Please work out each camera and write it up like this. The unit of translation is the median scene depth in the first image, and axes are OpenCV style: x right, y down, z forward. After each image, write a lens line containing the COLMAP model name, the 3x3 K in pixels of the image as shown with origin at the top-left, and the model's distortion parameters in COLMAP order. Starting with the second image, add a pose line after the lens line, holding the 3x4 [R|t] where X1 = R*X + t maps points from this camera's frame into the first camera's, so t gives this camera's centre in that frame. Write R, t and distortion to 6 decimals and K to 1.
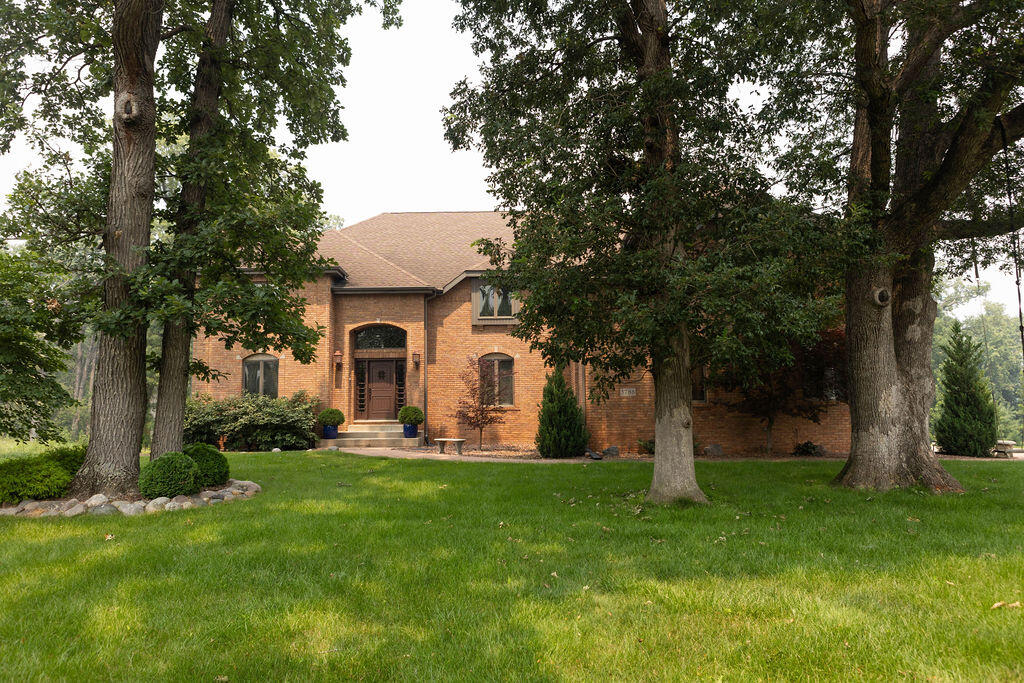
lens RADIAL K [[703.0, 0, 499.0], [0, 703.0, 339.2], [0, 0, 1]] dist [-0.008702, -0.004024]
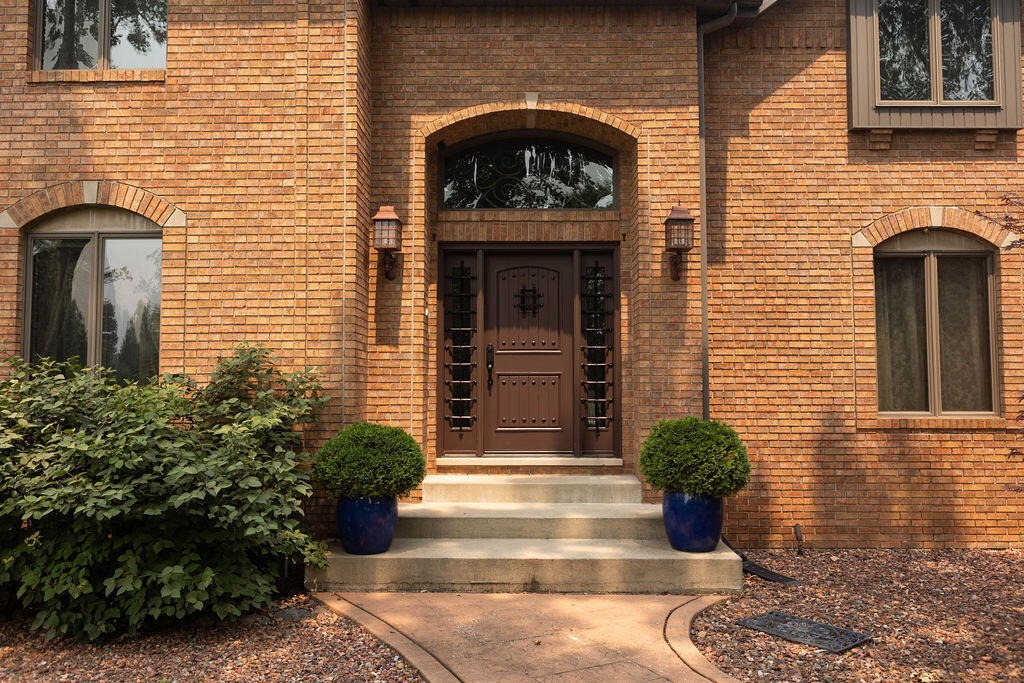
lens RADIAL K [[837.5, 0, 526.5], [0, 837.5, 342.4], [0, 0, 1]] dist [0.003142, 0.005081]
pose [[0.999624, 0.011198, 0.025027, -0.180644], [-0.012440, 0.998669, 0.050051, 0.051508], [-0.024433, -0.050343, 0.998433, 0.666919]]
